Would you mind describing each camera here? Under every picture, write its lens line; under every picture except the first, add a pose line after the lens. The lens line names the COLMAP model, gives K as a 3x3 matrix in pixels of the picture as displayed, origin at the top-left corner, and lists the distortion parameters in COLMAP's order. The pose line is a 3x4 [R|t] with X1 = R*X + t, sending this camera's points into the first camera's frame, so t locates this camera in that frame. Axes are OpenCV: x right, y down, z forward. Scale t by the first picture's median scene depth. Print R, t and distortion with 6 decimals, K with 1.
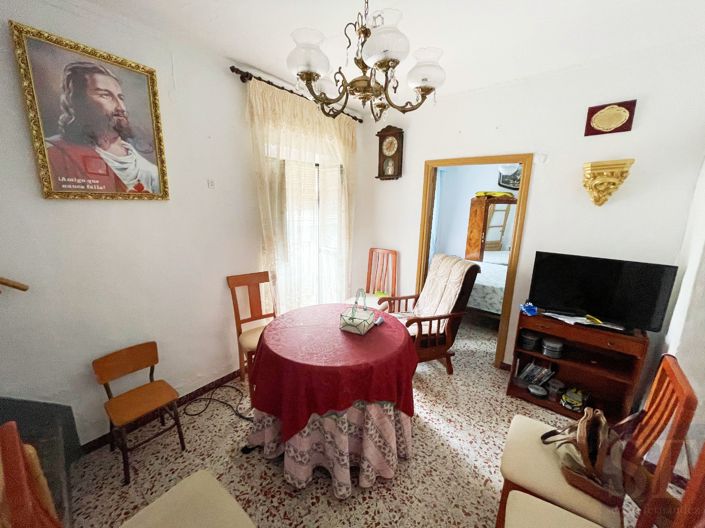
lens RADIAL K [[283.8, 0, 351.6], [0, 283.8, 262.0], [0, 0, 1]] dist [-0.001997, 0.000355]
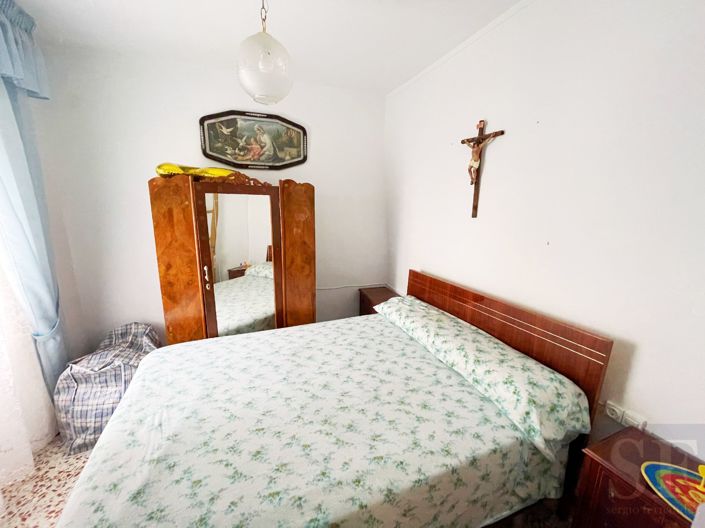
lens RADIAL K [[283.8, 0, 351.6], [0, 283.8, 262.0], [0, 0, 1]] dist [-0.001997, 0.000355]
pose [[0.541925, -0.190111, 0.818642, 0.237421], [0.174258, 0.978328, 0.111840, -0.109224], [-0.822163, 0.082046, 0.563309, 0.567622]]
